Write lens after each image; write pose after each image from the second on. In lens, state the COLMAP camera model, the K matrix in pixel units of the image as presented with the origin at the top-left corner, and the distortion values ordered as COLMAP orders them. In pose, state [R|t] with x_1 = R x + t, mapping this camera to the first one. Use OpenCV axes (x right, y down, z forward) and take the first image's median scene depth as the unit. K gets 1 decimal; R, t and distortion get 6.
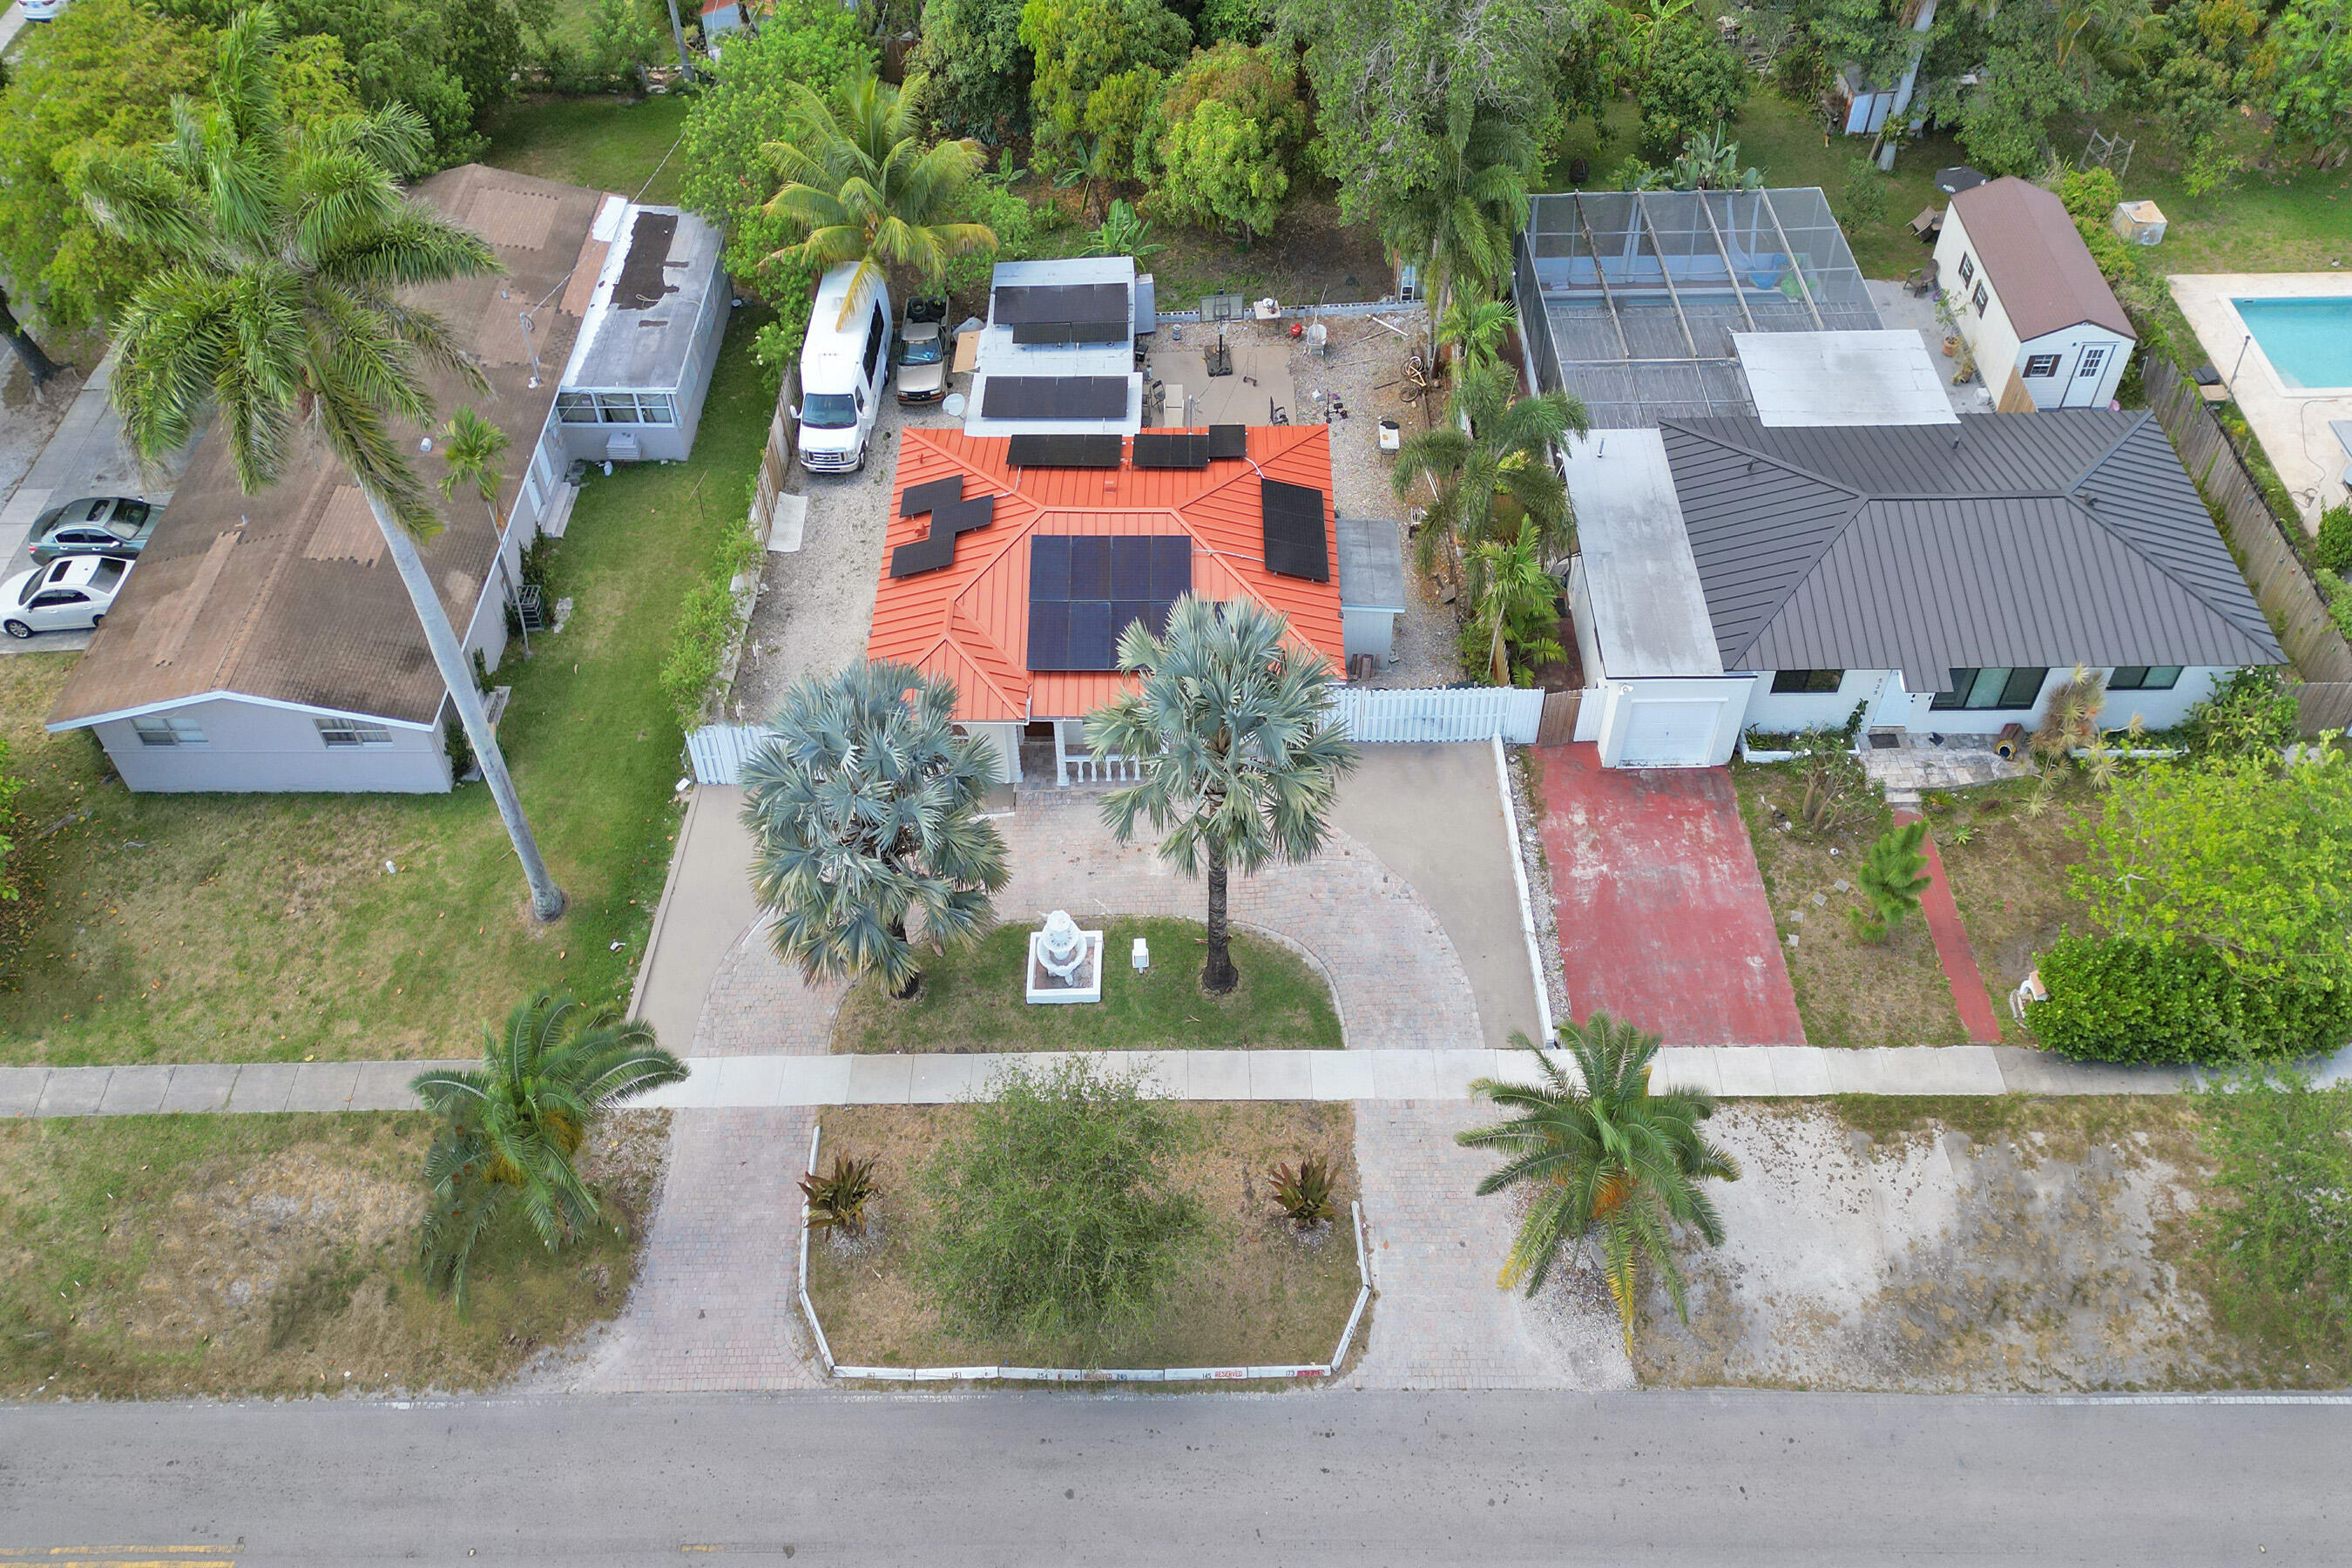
lens RADIAL K [[1579.9, 0, 1177.0], [0, 1579.9, 498.6], [0, 0, 1]] dist [0.069221, -0.042412]
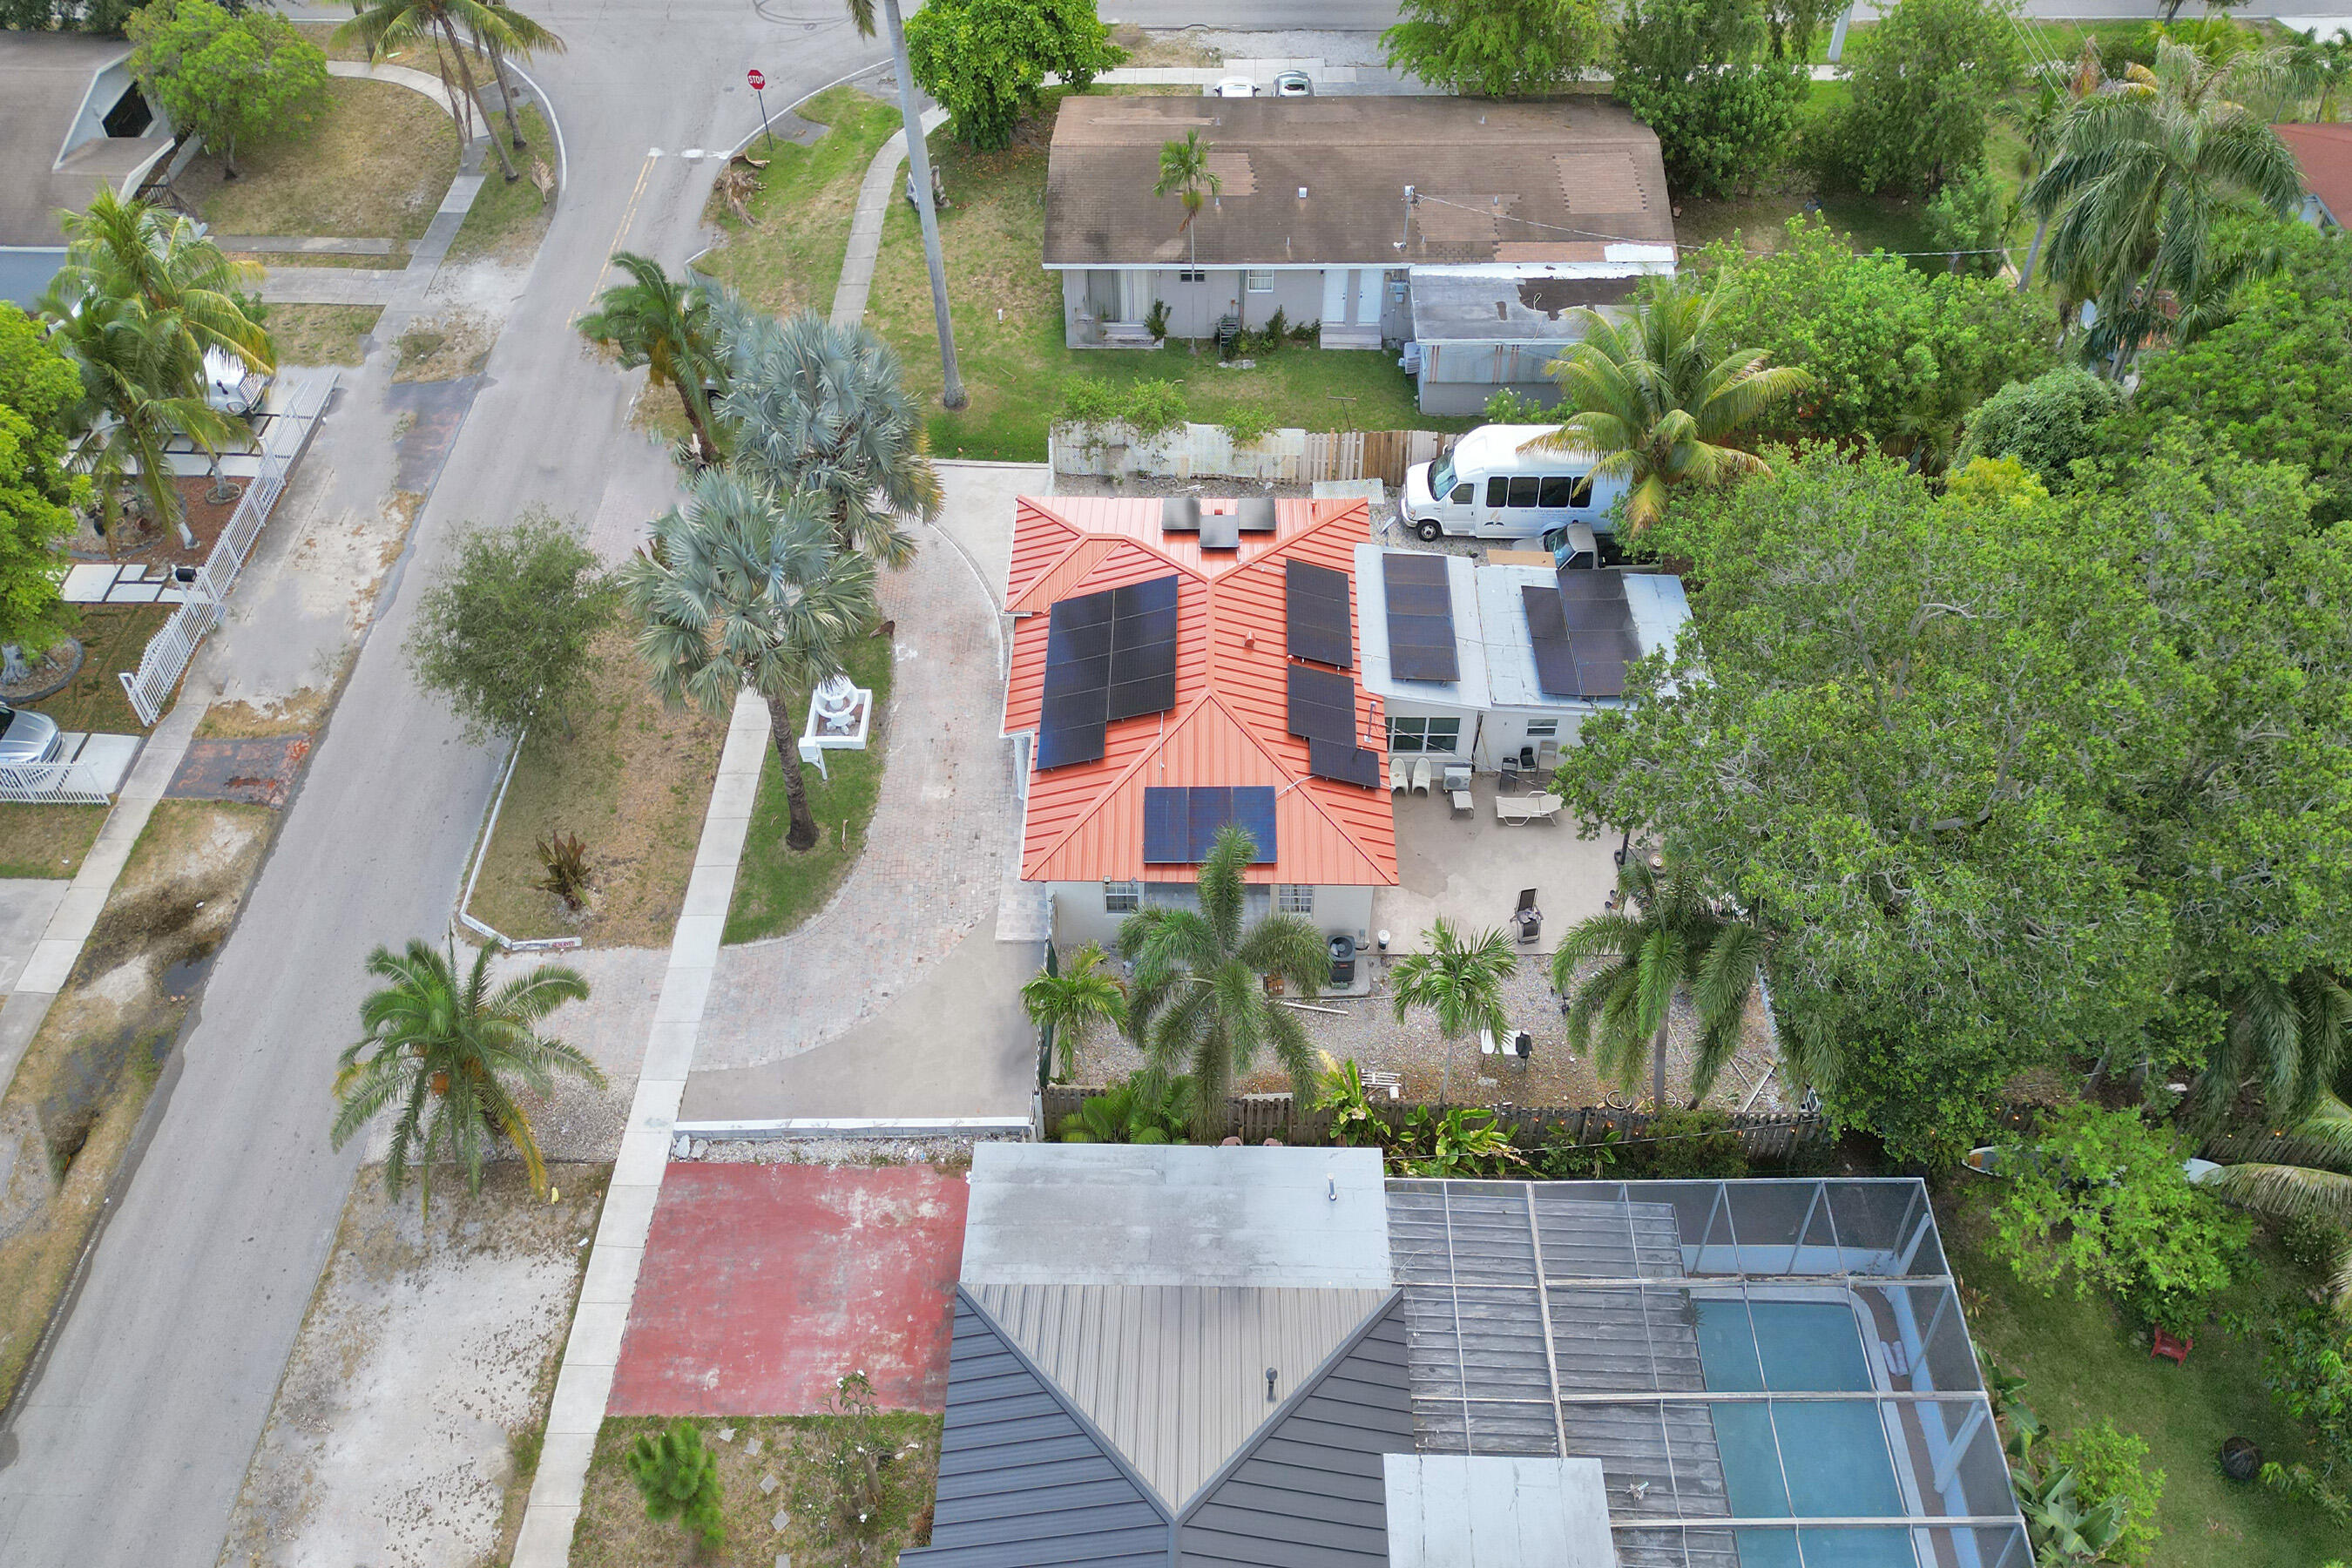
lens RADIAL K [[1615.8, 0, 1179.2], [0, 1615.8, 556.4], [0, 0, 1]] dist [0.071433, -0.039553]
pose [[-0.012837, 0.761428, -0.648122, 0.551760], [-0.744872, 0.425141, 0.514218, -0.500943], [0.667083, 0.489369, 0.561709, 0.421517]]
